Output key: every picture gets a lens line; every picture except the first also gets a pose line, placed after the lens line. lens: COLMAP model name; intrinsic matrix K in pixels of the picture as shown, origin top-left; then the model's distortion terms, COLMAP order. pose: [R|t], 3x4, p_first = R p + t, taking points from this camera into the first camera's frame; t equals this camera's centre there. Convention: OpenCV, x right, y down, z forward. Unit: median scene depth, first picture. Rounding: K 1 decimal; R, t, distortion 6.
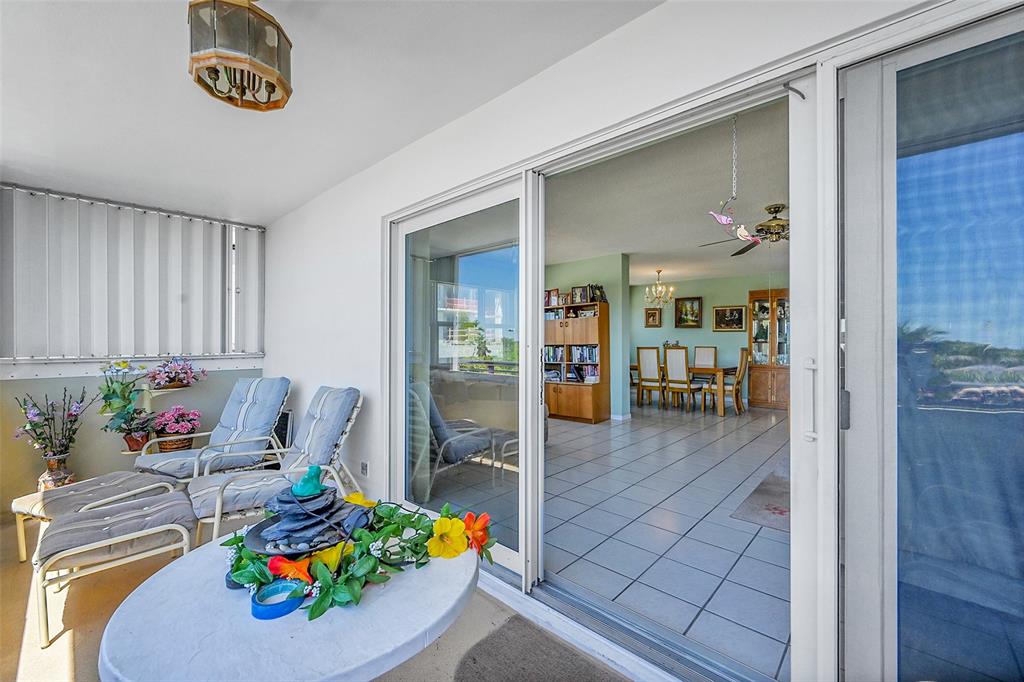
lens RADIAL K [[414.7, 0, 508.0], [0, 414.7, 343.5], [0, 0, 1]] dist [0.000544, -0.000079]
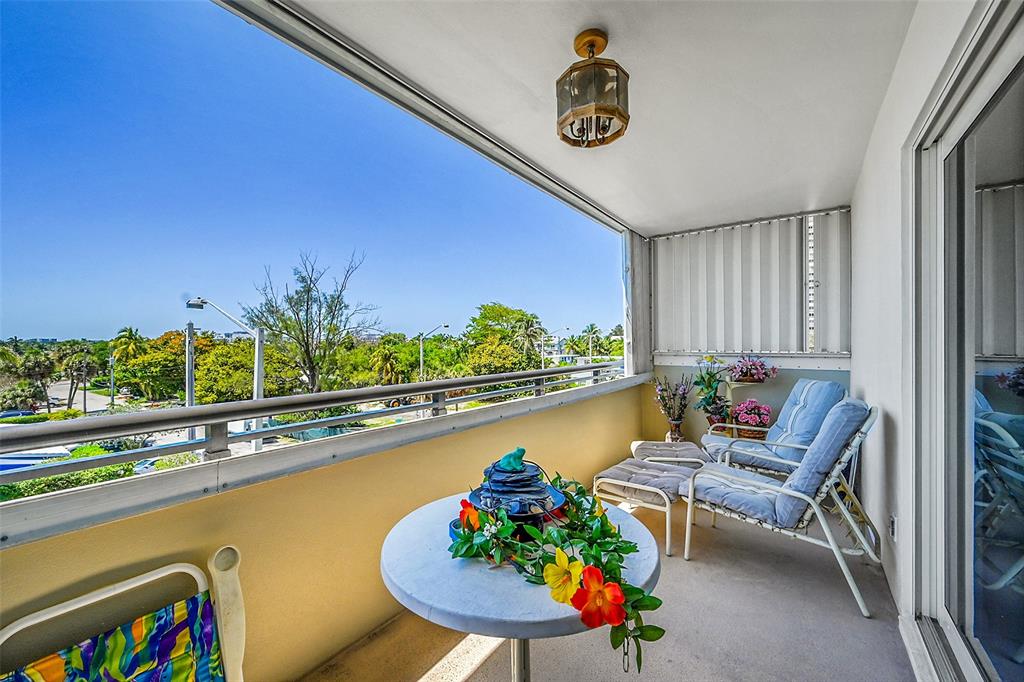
lens RADIAL K [[414.7, 0, 507.2], [0, 414.7, 339.8], [0, 0, 1]] dist [0.000544, -0.000079]
pose [[0.124859, -0.001840, -0.992173, 0.220308], [0.001069, 0.999998, -0.001720, -0.003126], [0.992174, -0.000846, 0.124861, 0.252481]]
